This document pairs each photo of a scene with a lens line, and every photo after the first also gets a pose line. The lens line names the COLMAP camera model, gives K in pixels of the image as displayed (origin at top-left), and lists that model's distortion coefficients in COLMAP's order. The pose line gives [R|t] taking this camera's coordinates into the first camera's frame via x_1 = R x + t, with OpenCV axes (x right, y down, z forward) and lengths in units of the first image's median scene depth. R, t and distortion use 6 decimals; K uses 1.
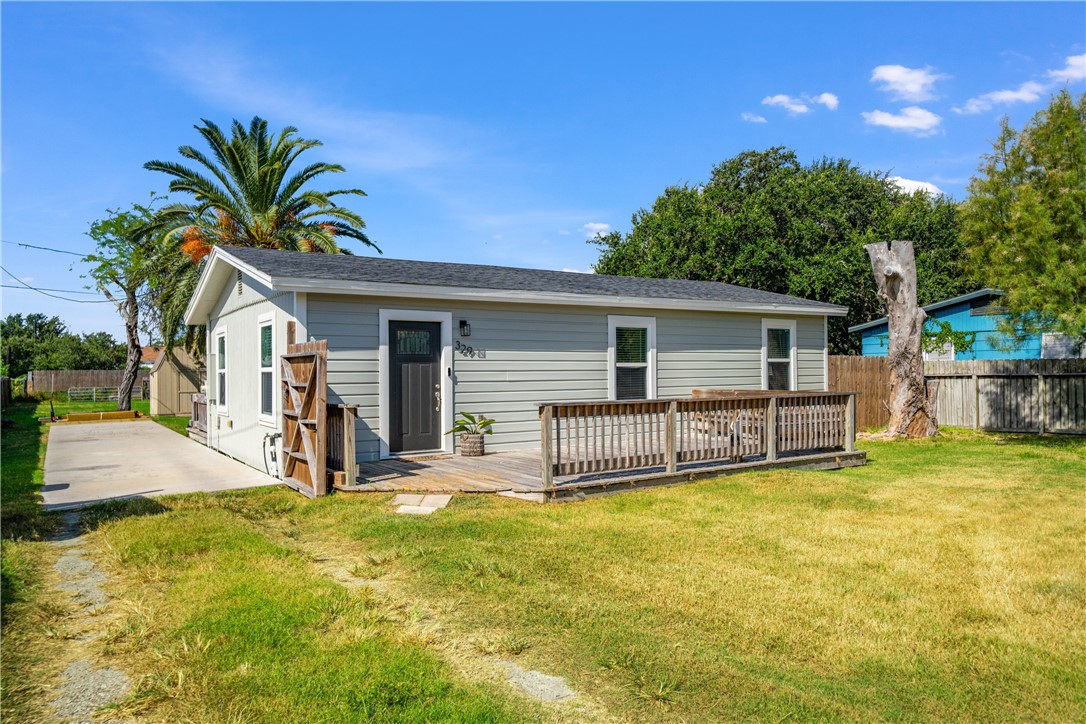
lens RADIAL K [[719.4, 0, 543.0], [0, 719.4, 362.0], [0, 0, 1]] dist [0.016027, -0.000840]
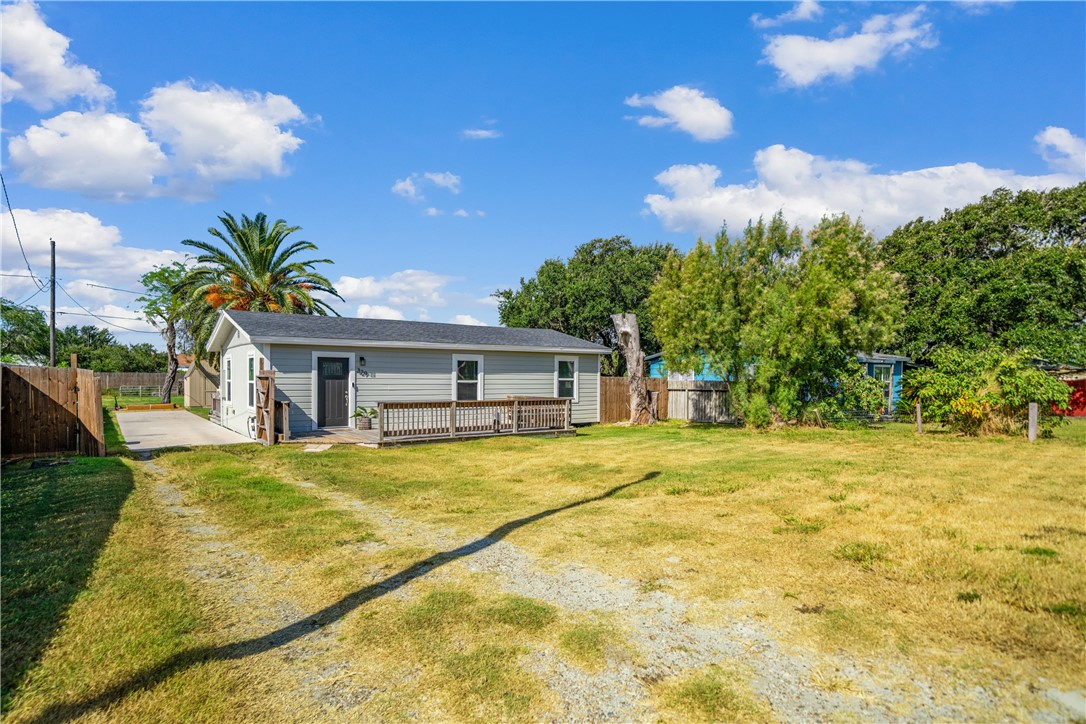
lens RADIAL K [[568.0, 0, 560.2], [0, 568.0, 384.8], [0, 0, 1]] dist [0.000055, 0.000471]
pose [[0.996056, 0.015676, 0.087326, 0.230678], [-0.017902, 0.999533, 0.024771, -0.026872], [-0.086897, -0.026237, 0.995872, -0.427936]]
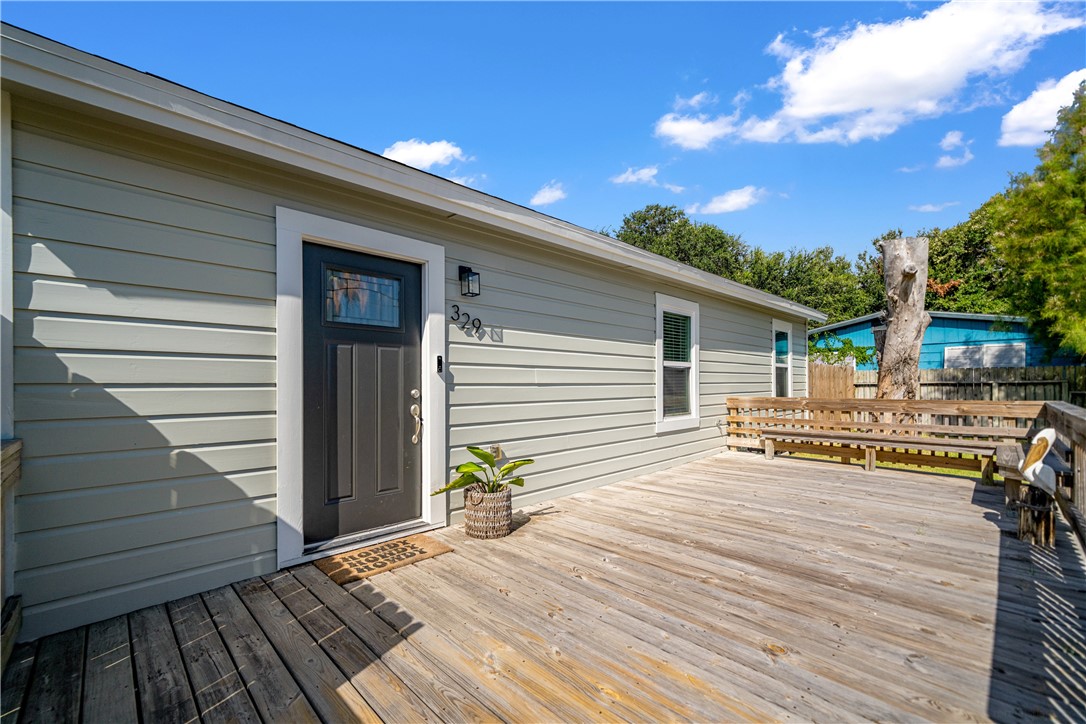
lens RADIAL K [[457.1, 0, 540.7], [0, 457.1, 382.2], [0, 0, 1]] dist [0.000384, -0.000047]
pose [[0.984041, 0.004309, 0.177889, -0.098548], [-0.005660, 0.999959, 0.007087, 0.019706], [-0.177851, -0.007981, 0.984025, 0.565762]]
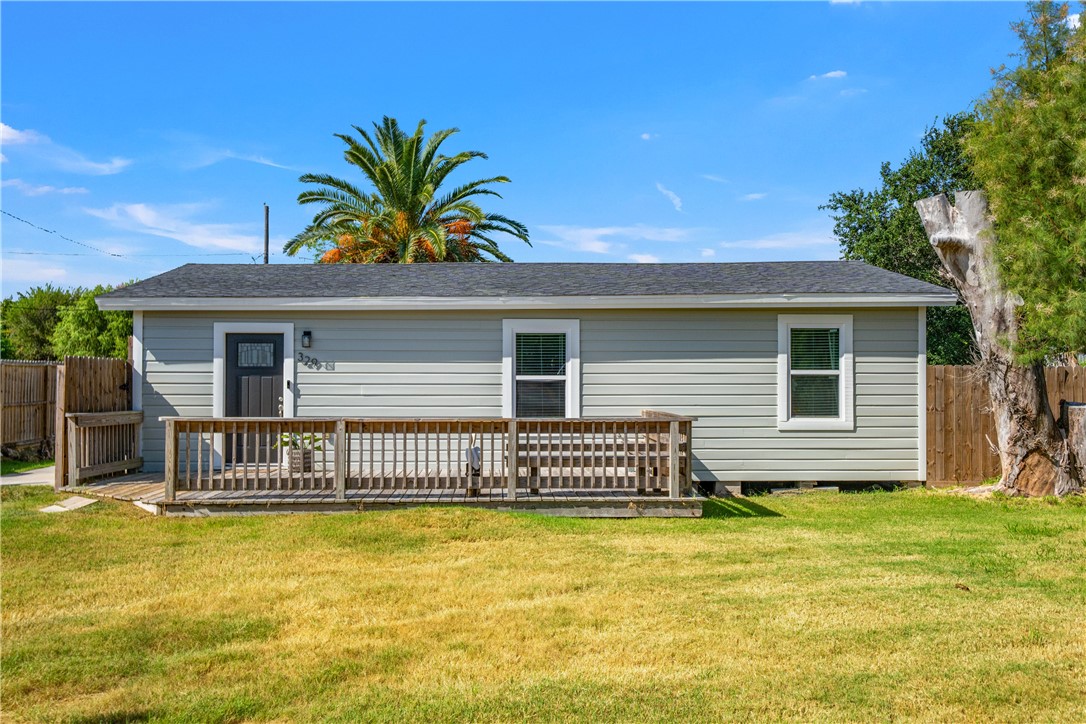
lens RADIAL K [[915.7, 0, 538.7], [0, 915.7, 364.6], [0, 0, 1]] dist [0.016645, 0.001575]
pose [[0.851497, 0.001042, -0.524359, 0.677962], [-0.001502, 0.999999, -0.000451, -0.010971], [0.524358, 0.001171, 0.851497, 0.101305]]
